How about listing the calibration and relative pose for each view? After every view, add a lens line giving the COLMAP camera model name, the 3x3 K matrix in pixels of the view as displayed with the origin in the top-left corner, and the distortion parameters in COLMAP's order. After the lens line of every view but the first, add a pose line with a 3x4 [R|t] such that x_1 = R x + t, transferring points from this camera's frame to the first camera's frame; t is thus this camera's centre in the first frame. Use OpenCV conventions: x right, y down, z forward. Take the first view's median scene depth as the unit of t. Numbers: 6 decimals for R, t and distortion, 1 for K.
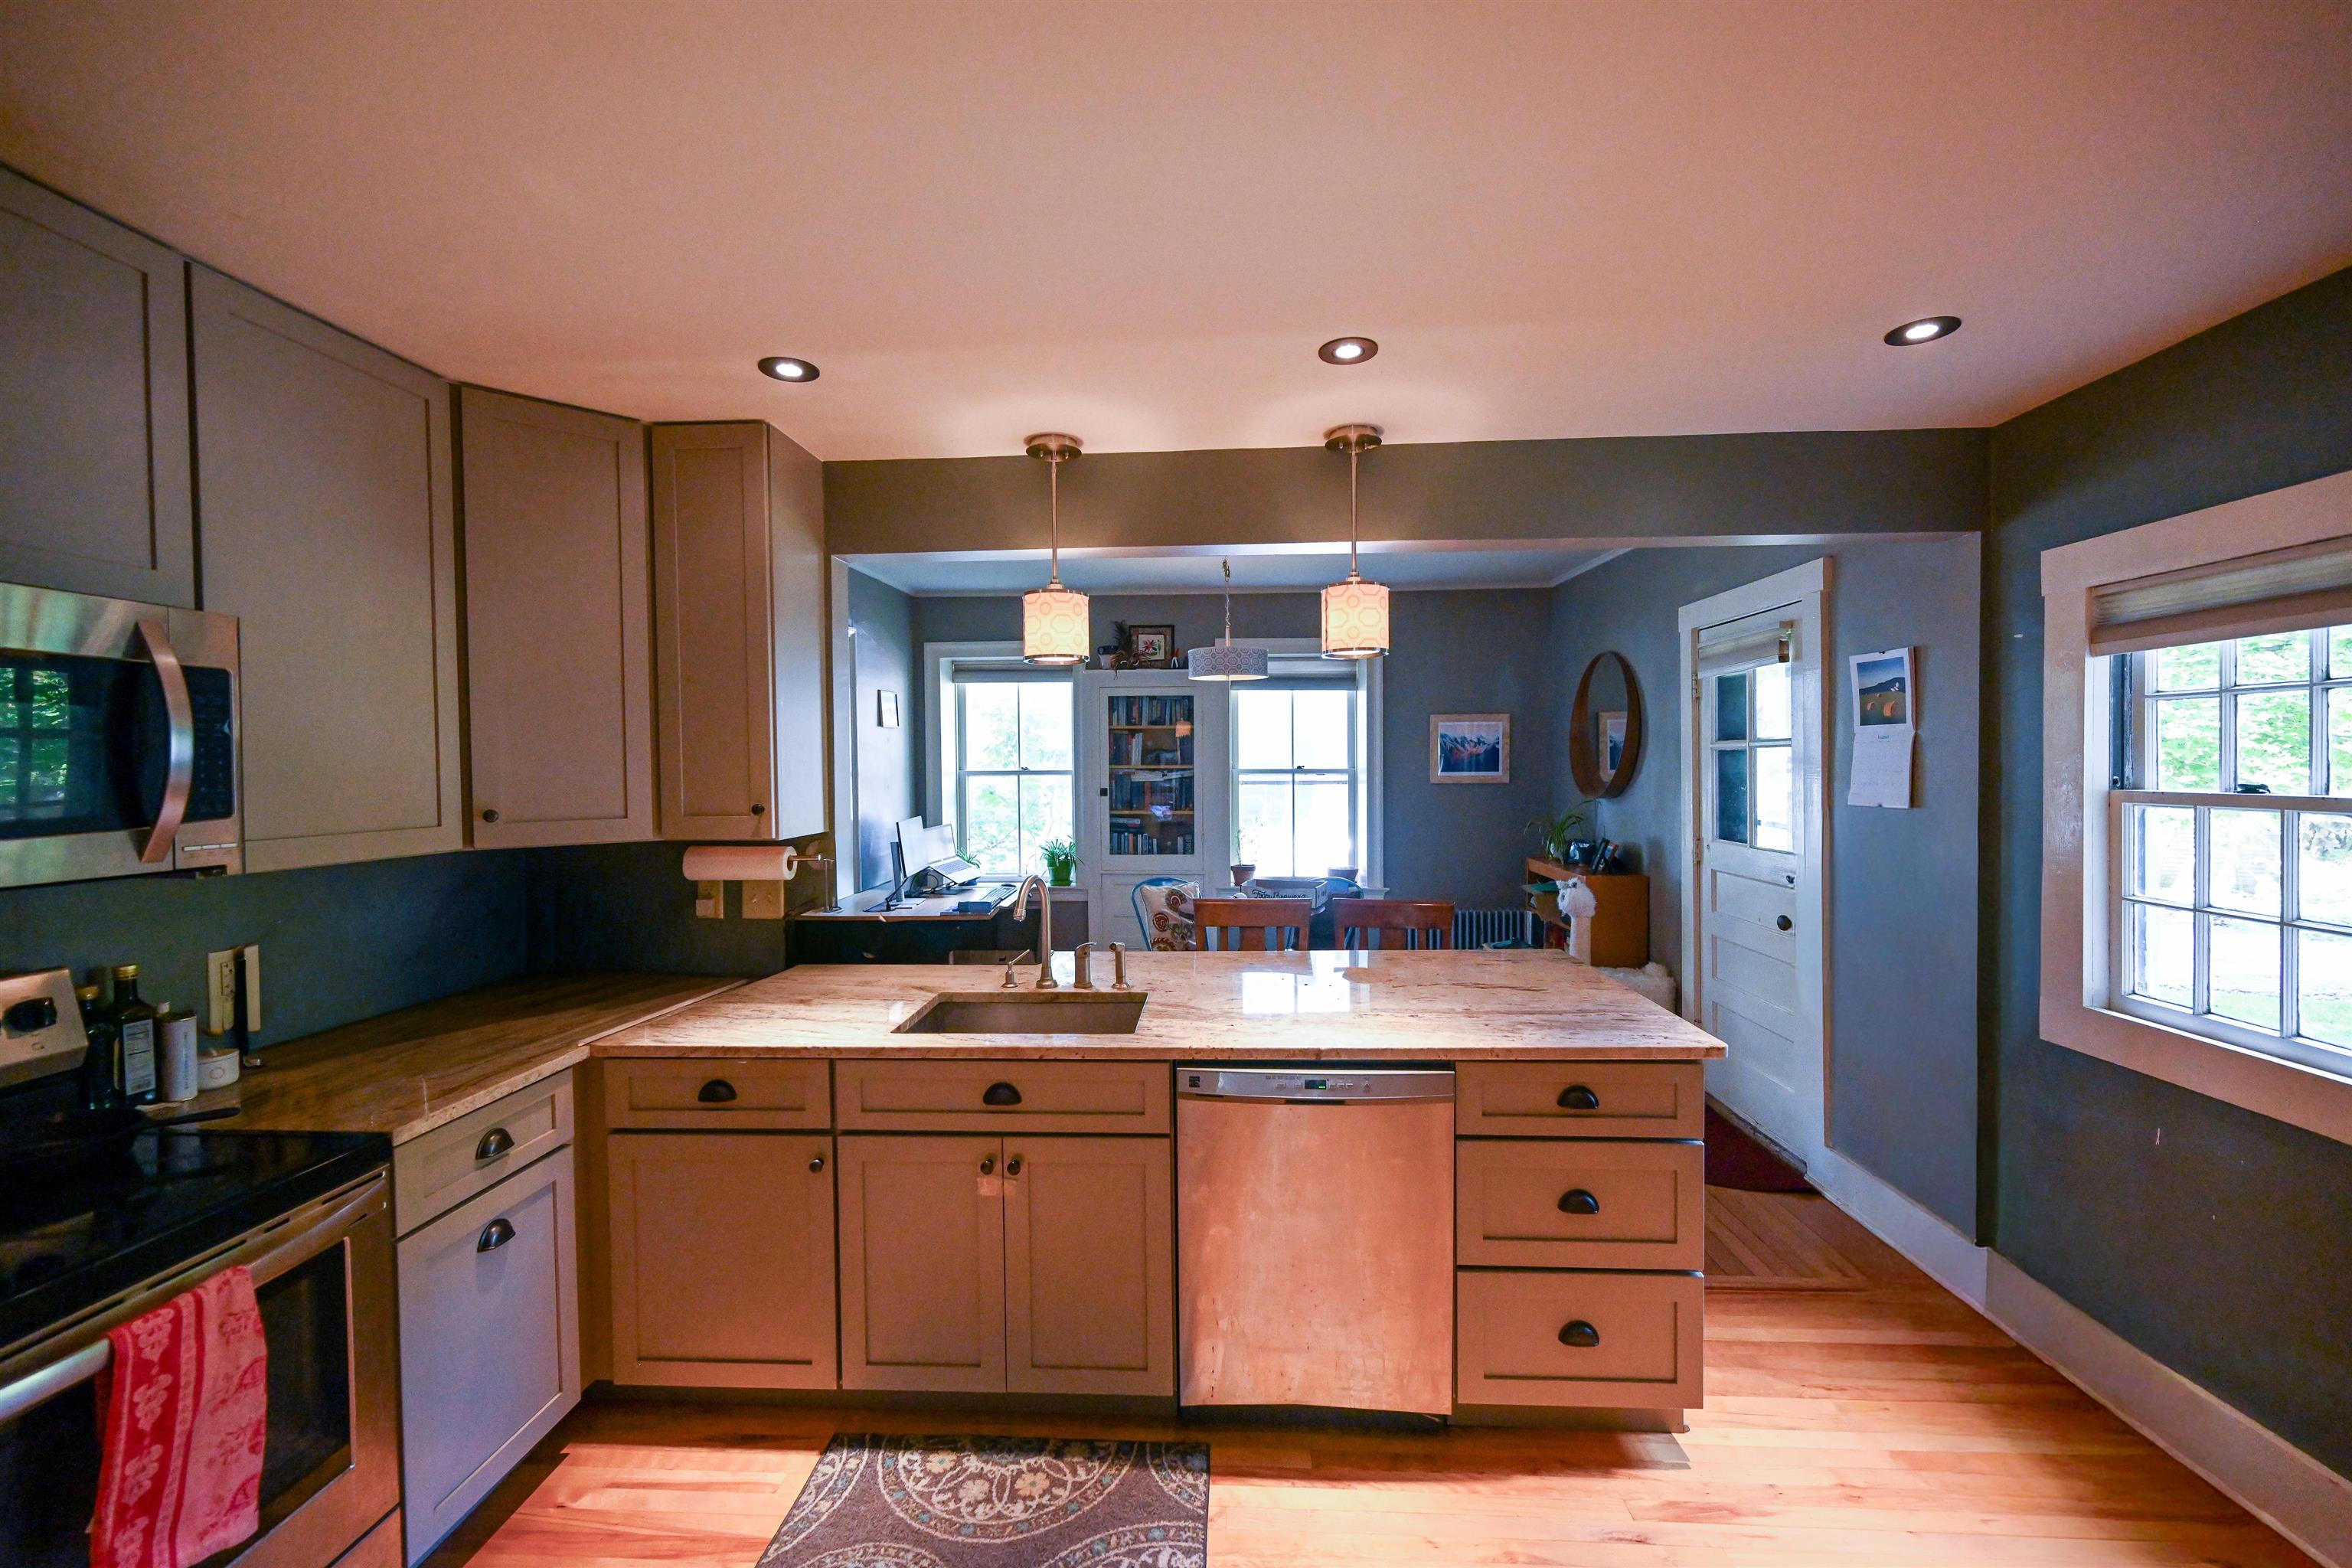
lens RADIAL K [[927.8, 0, 1185.2], [0, 927.8, 778.6], [0, 0, 1]] dist [0.002416, 0.000056]
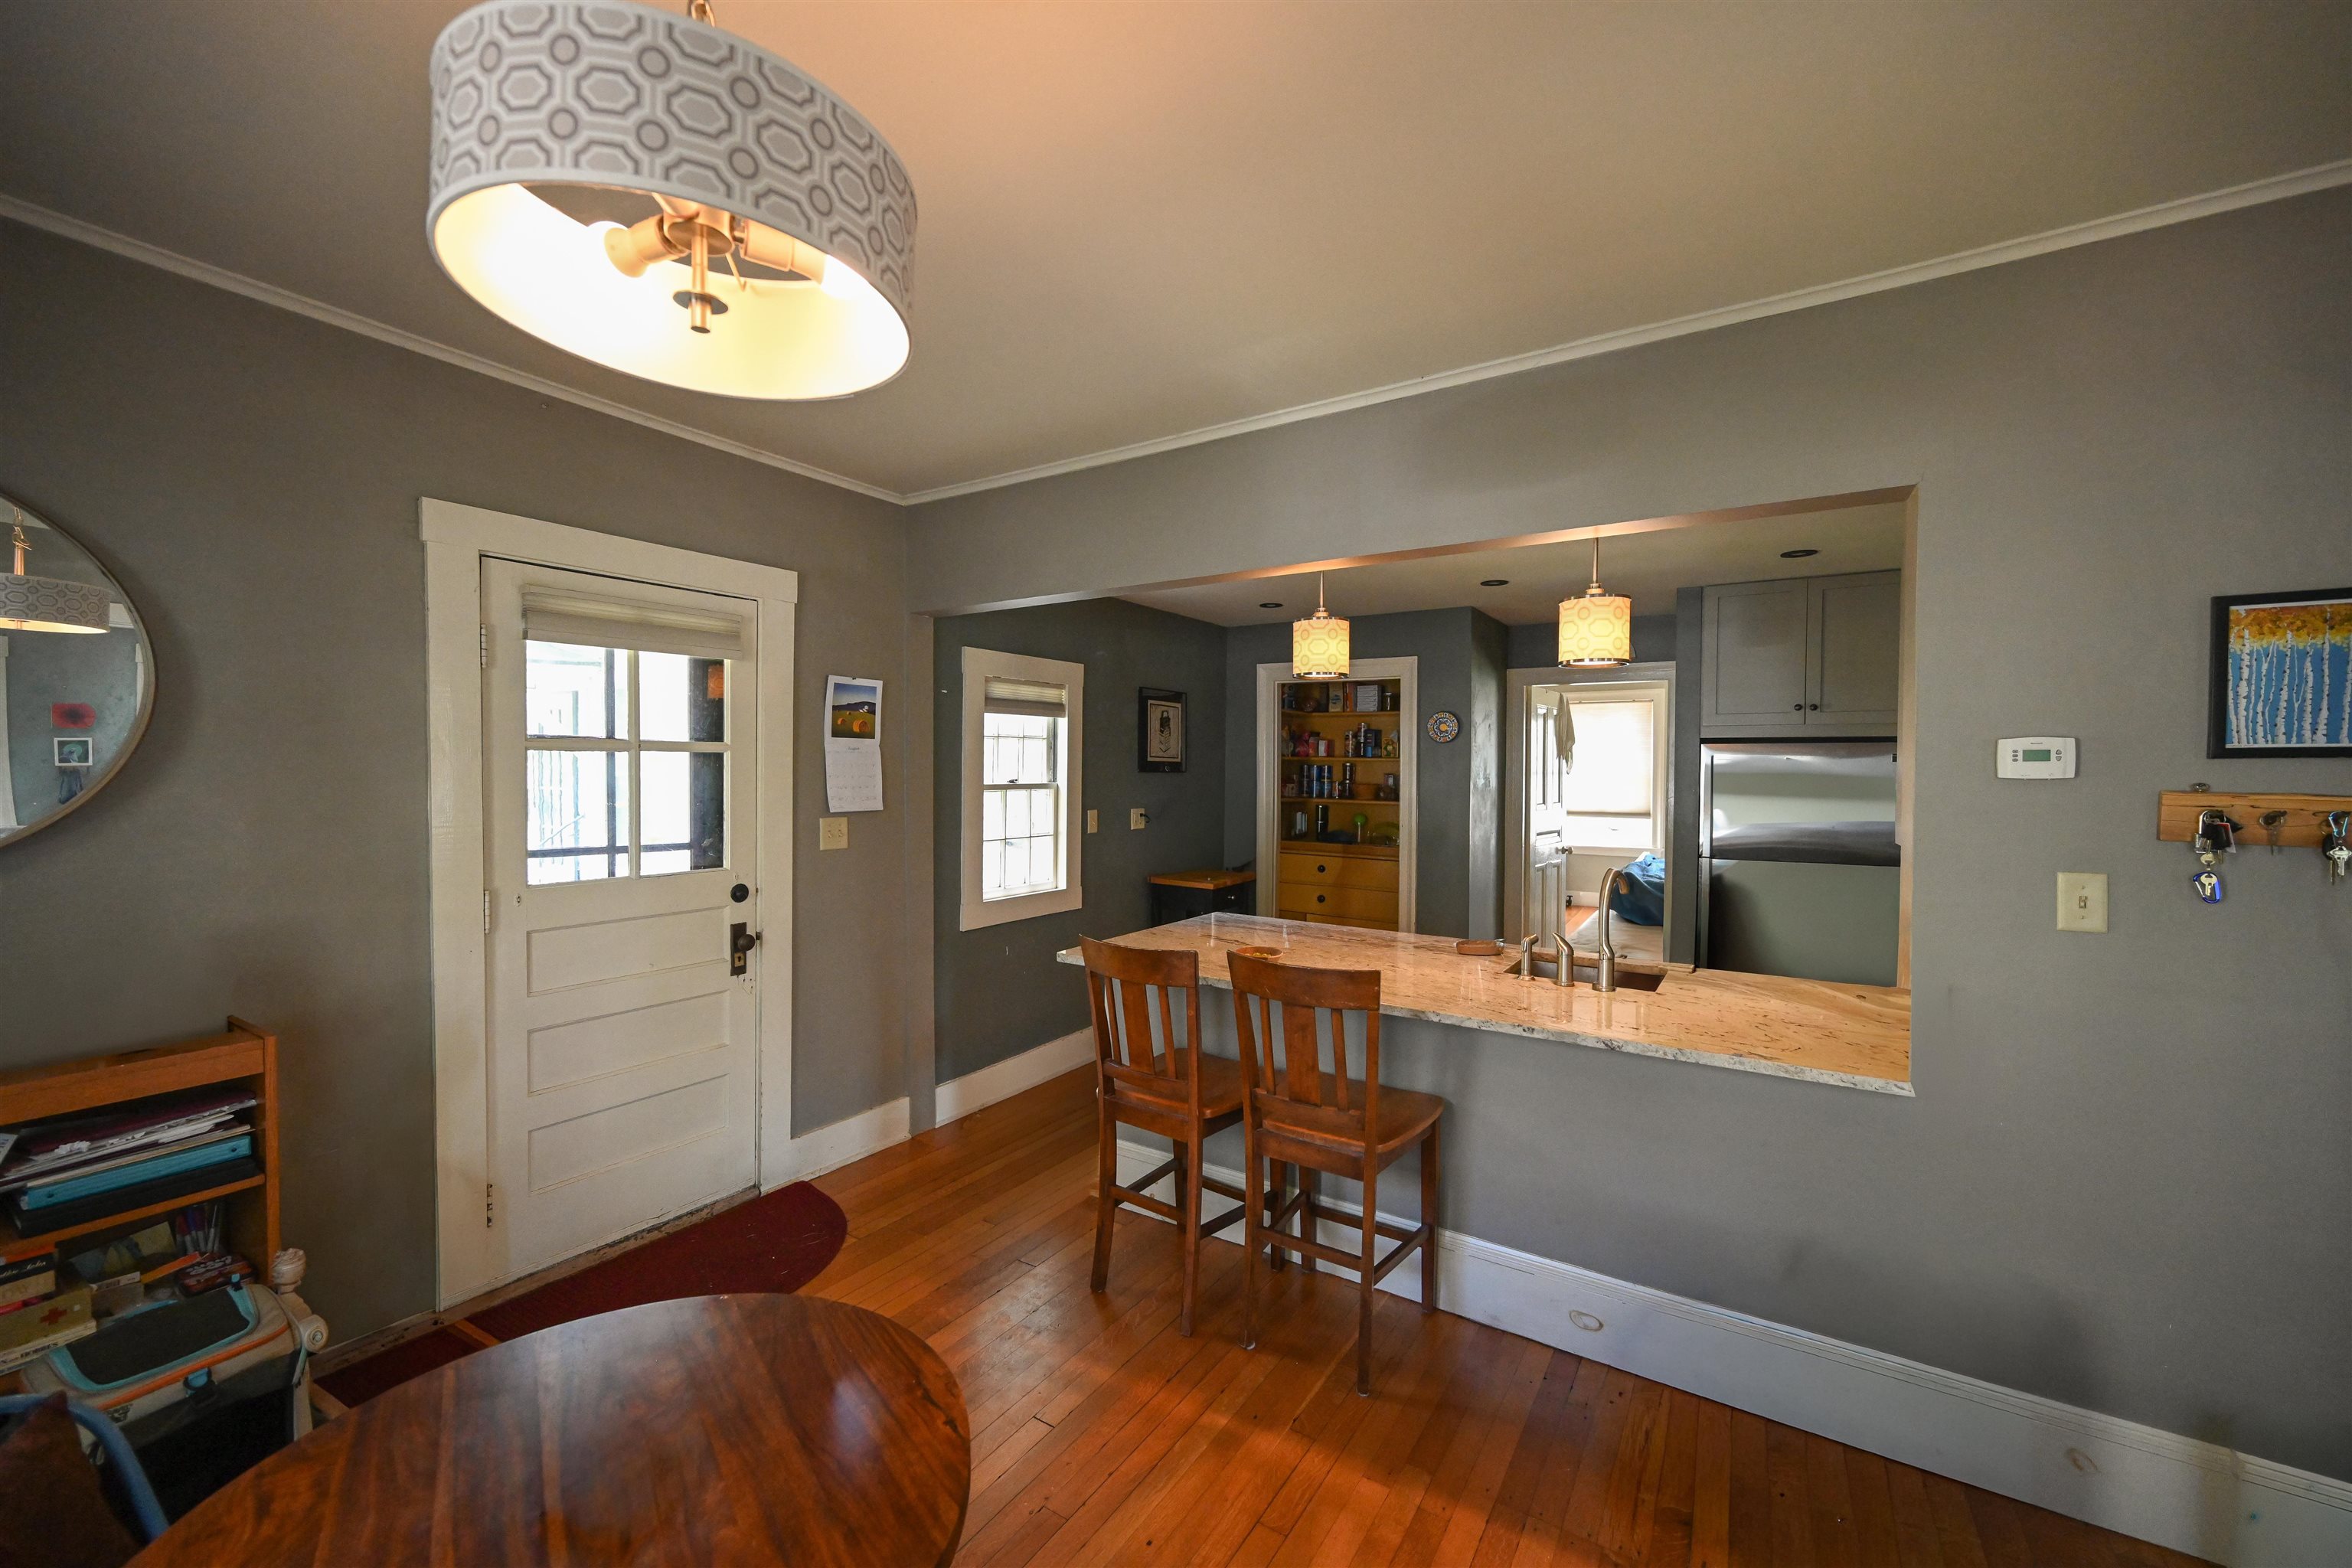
lens RADIAL K [[927.8, 0, 1176.0], [0, 927.8, 781.7], [0, 0, 1]] dist [0.002416, 0.000056]
pose [[-0.870895, -0.004473, 0.491449, -0.206497], [0.010413, 0.999566, 0.027551, -0.029421], [-0.491359, 0.029111, -0.870470, 1.802971]]
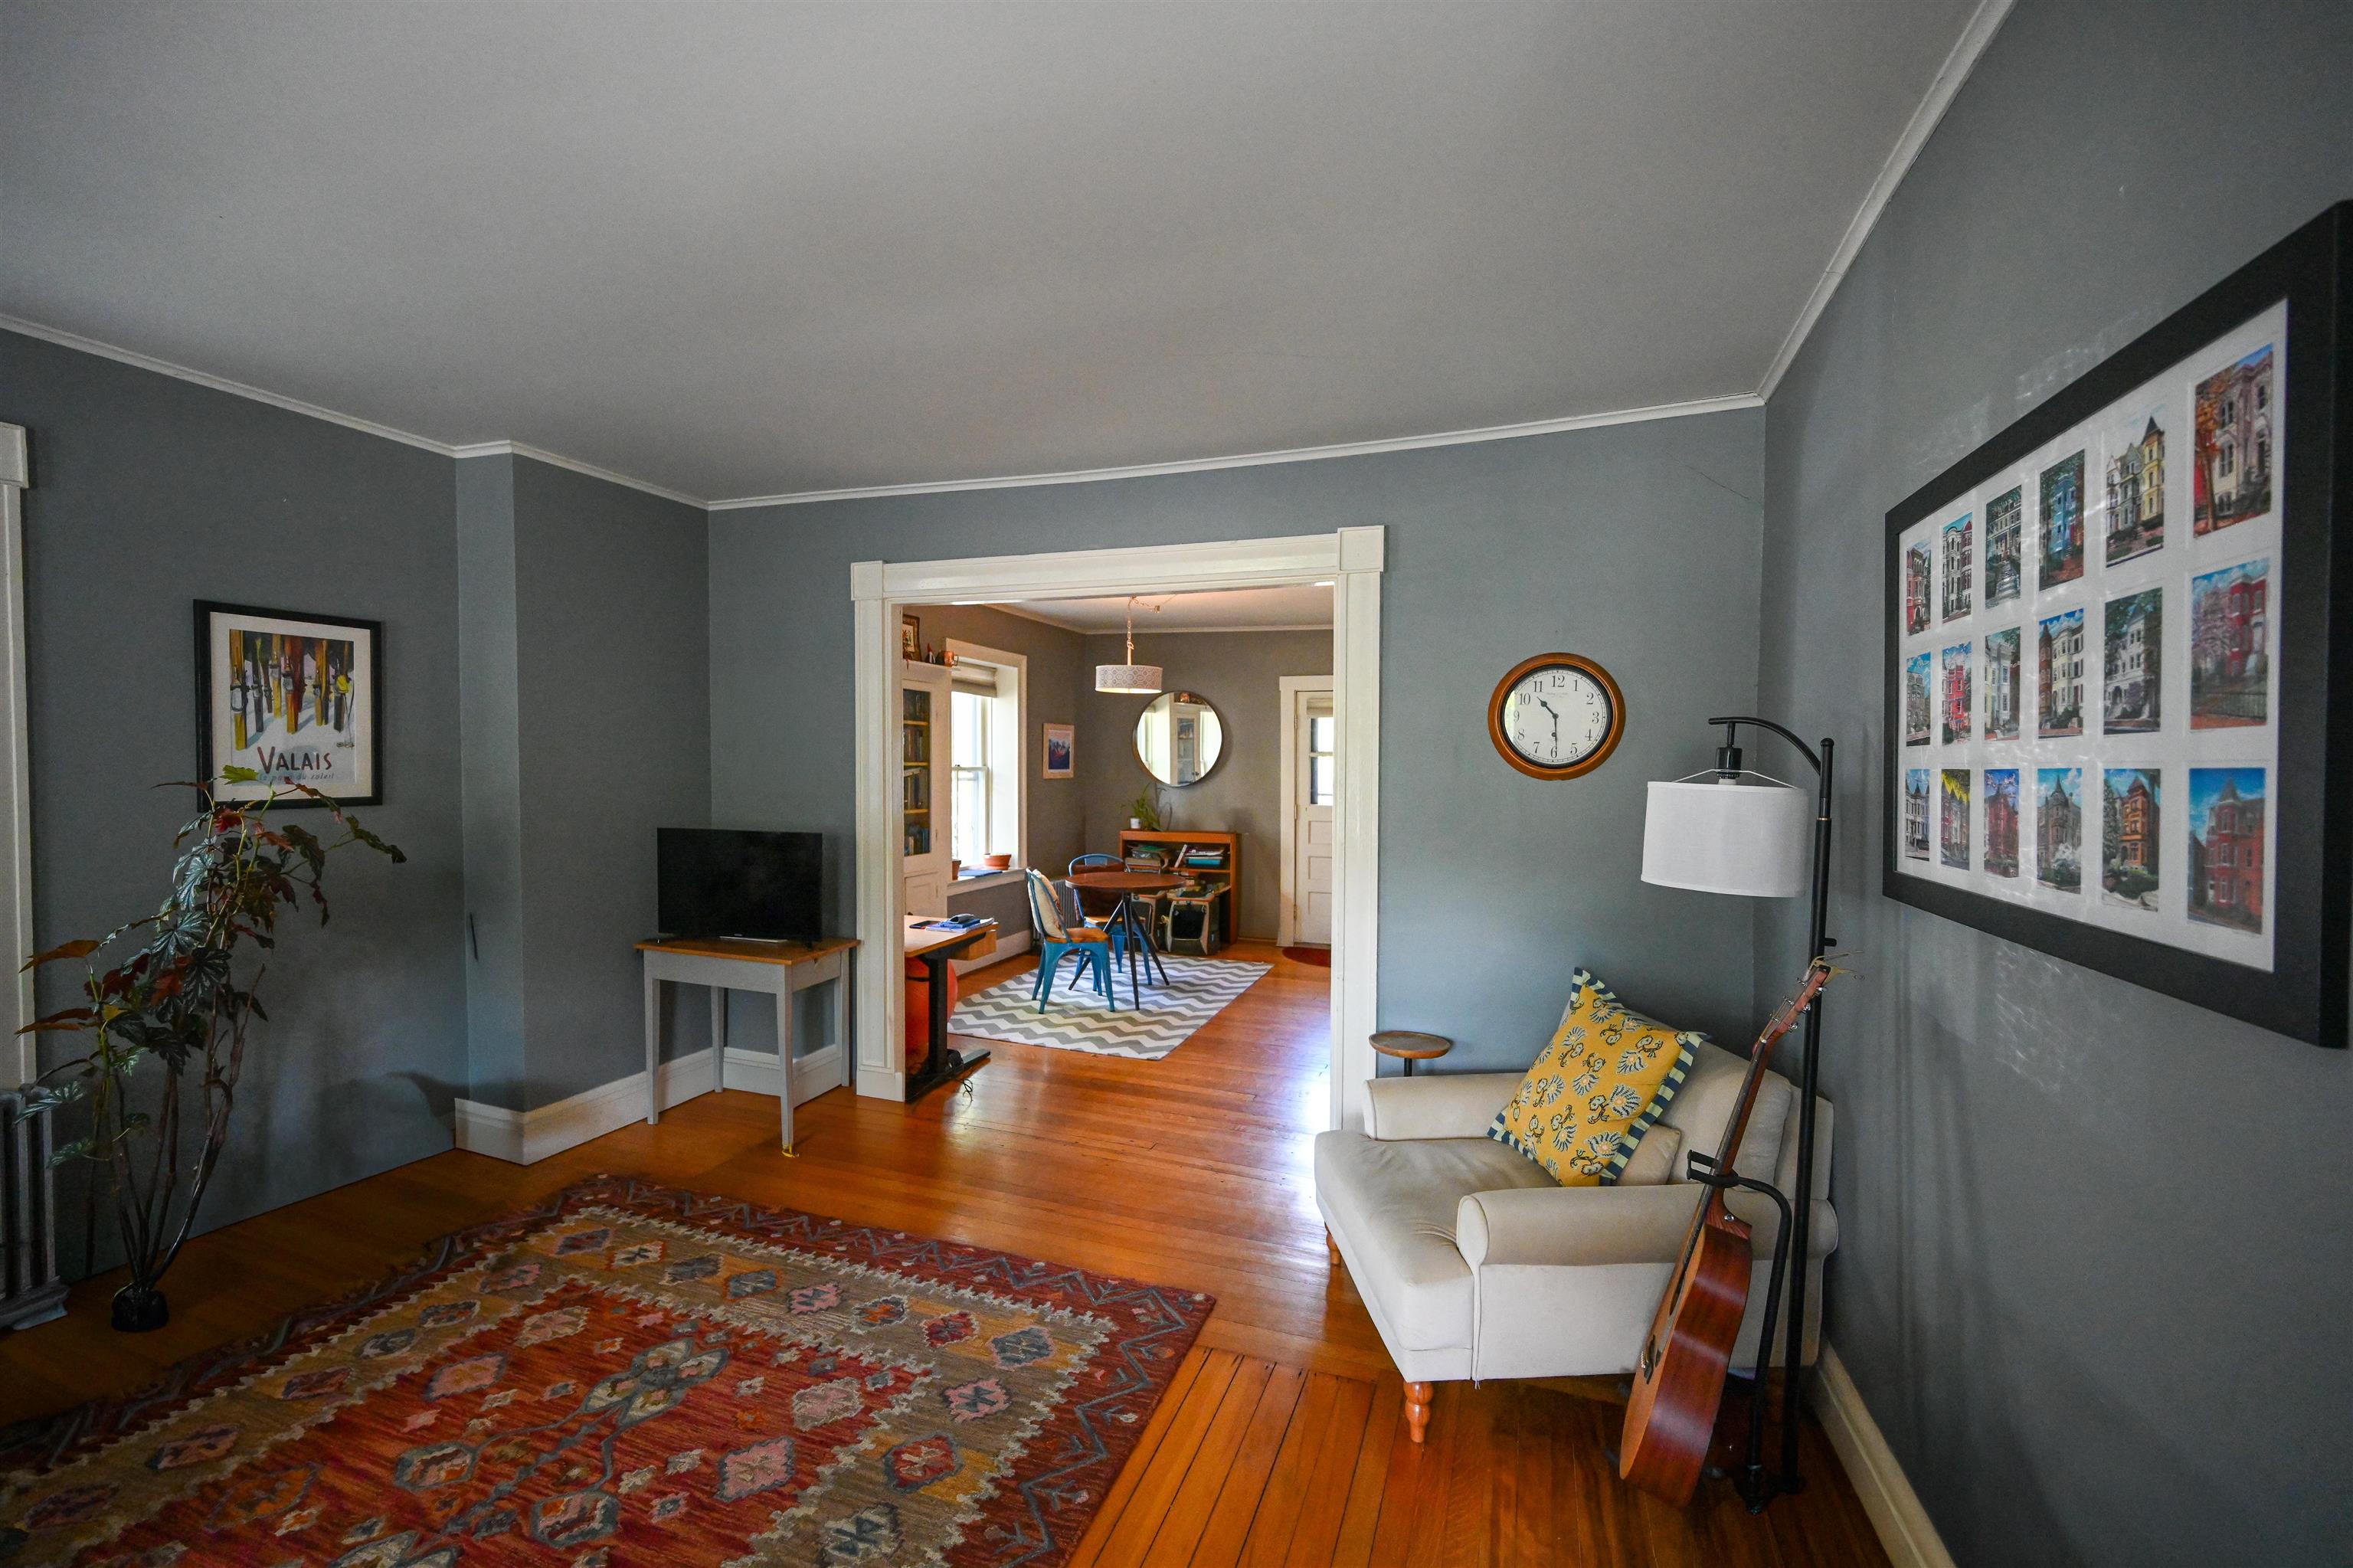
lens RADIAL K [[928.2, 0, 1174.0], [0, 928.2, 775.8], [0, 0, 1]] dist [0.002416, 0.000056]
pose [[0.290158, -0.008402, 0.956942, -1.999743], [0.009715, 0.999936, 0.005834, -0.010323], [-0.956930, 0.007604, 0.290221, 1.088301]]
